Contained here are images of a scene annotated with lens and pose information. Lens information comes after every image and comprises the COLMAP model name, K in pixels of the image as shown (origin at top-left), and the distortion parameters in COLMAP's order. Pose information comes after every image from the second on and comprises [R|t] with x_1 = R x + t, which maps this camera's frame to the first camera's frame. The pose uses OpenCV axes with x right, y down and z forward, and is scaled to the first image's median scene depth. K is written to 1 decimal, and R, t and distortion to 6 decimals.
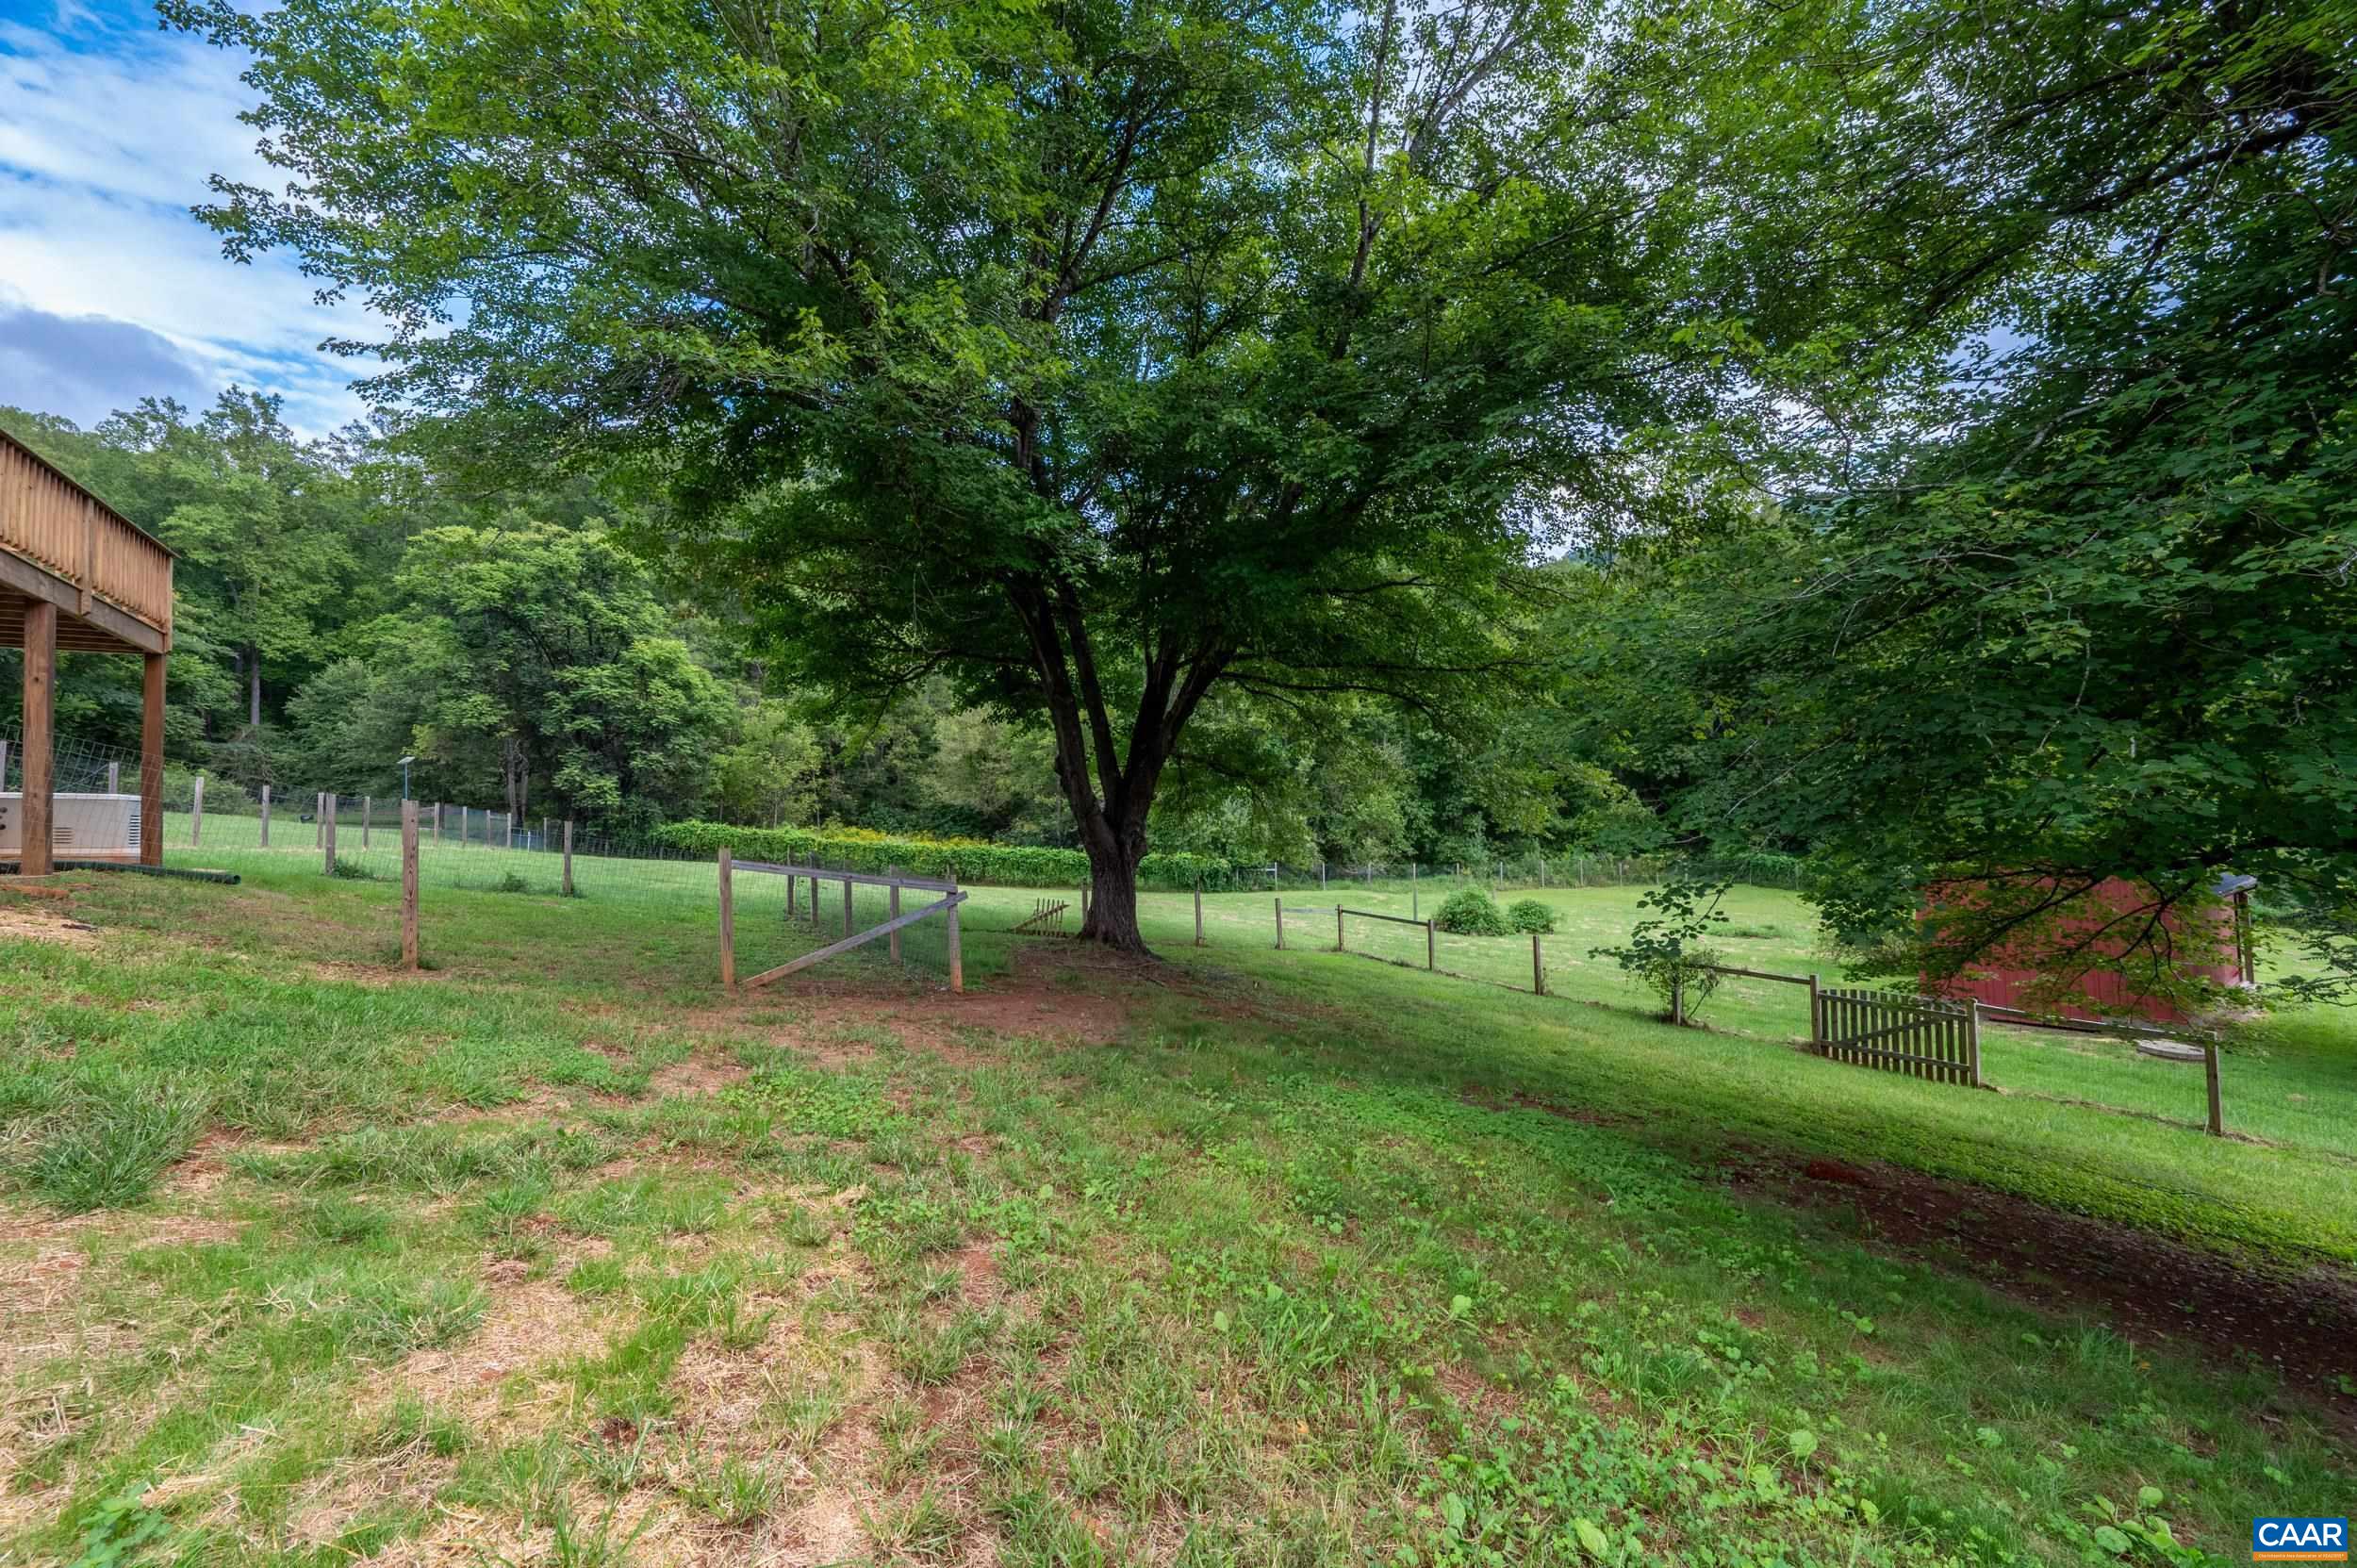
lens RADIAL K [[957.4, 0, 1192.7], [0, 957.4, 779.8], [0, 0, 1]] dist [0.002885, -0.000146]
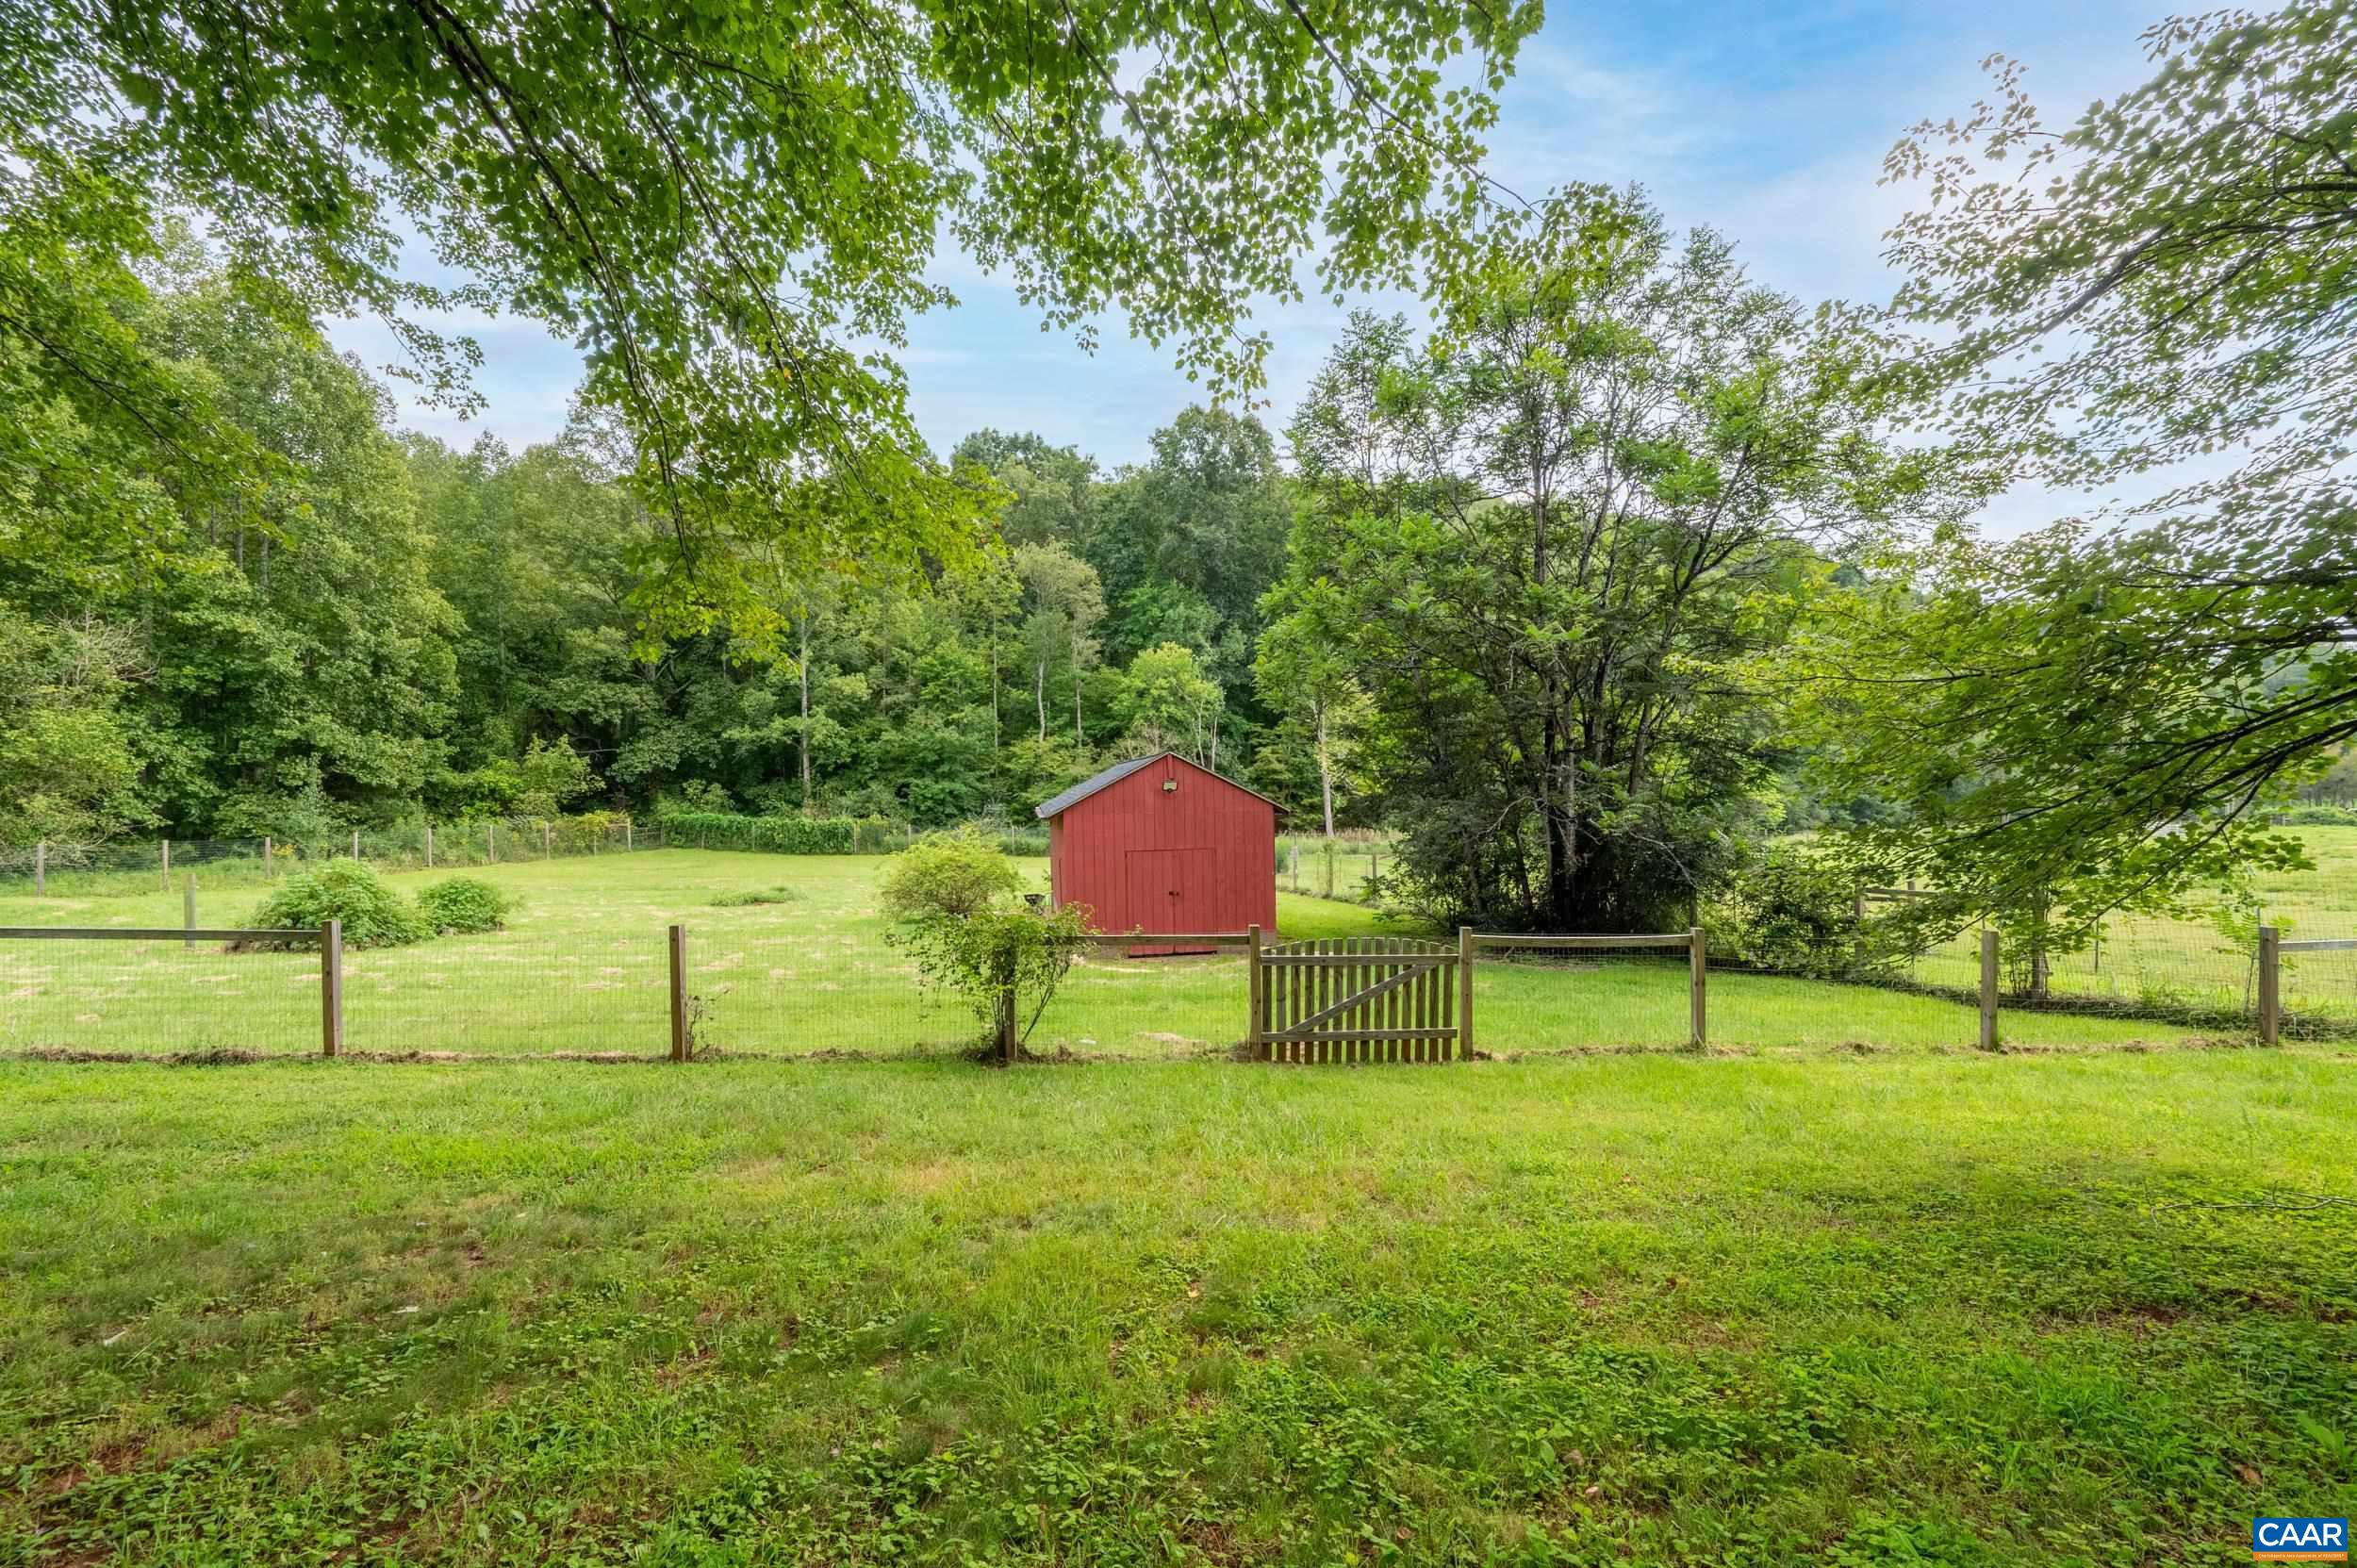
lens RADIAL K [[957.4, 0, 1184.0], [0, 957.4, 784.8], [0, 0, 1]] dist [0.002885, -0.000146]
pose [[0.489263, 0.004618, 0.872124, 0.039578], [-0.029216, 0.999512, 0.011098, 0.036481], [-0.871647, -0.030910, 0.489158, 0.243127]]
